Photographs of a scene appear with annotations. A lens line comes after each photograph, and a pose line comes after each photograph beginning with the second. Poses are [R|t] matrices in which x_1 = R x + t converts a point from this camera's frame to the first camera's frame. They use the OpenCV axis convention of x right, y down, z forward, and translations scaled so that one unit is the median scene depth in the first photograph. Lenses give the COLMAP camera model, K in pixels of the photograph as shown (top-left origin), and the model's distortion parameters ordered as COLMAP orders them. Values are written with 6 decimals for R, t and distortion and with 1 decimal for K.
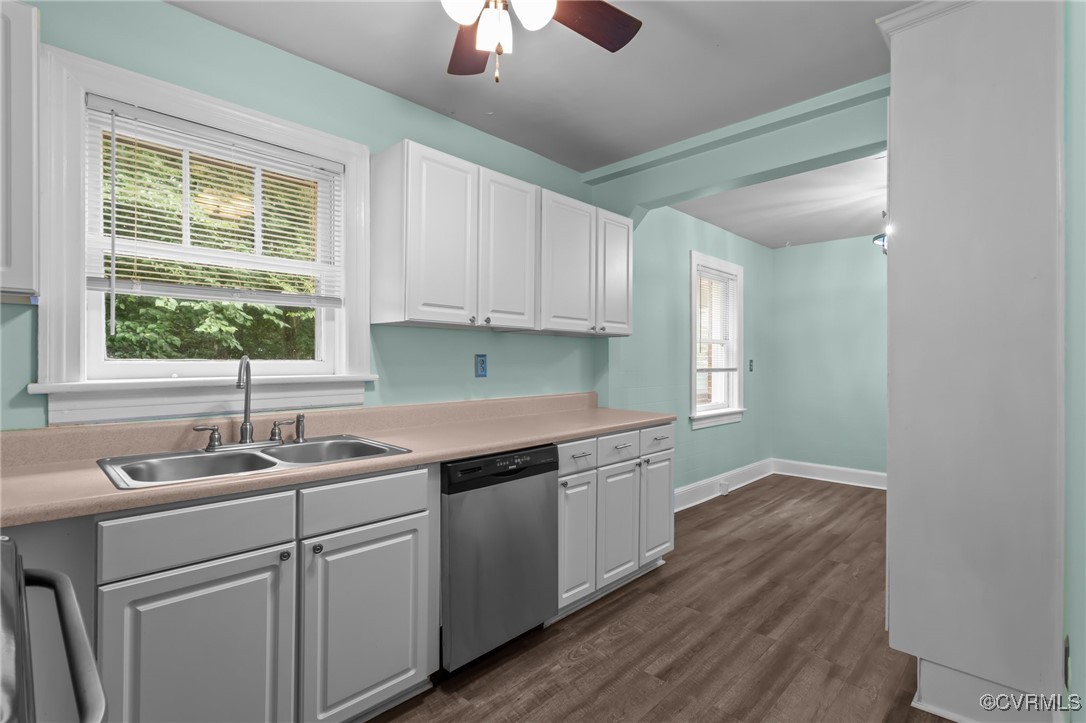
lens RADIAL K [[514.9, 0, 550.9], [0, 514.9, 358.7], [0, 0, 1]] dist [-0.002297, -0.000065]
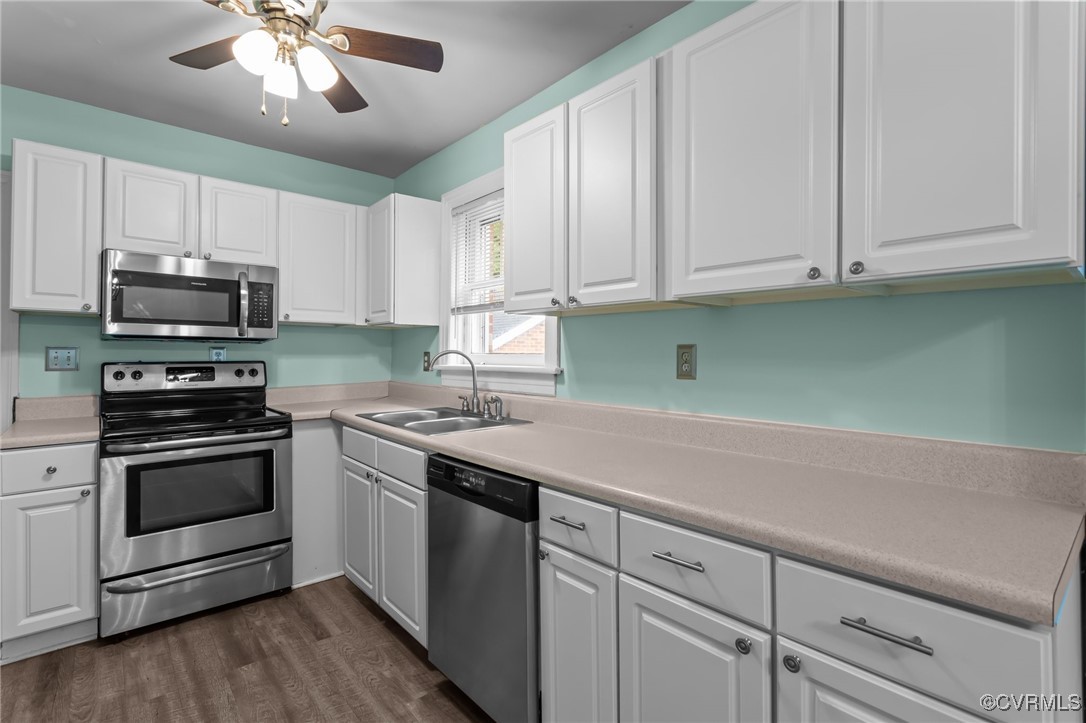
lens RADIAL K [[514.9, 0, 547.1], [0, 514.9, 355.5], [0, 0, 1]] dist [-0.002297, -0.000065]
pose [[-0.086613, 0.000803, -0.996242, 0.639949], [-0.004585, 0.999989, 0.001205, 0.006204], [0.996231, 0.004672, -0.086609, 1.063946]]
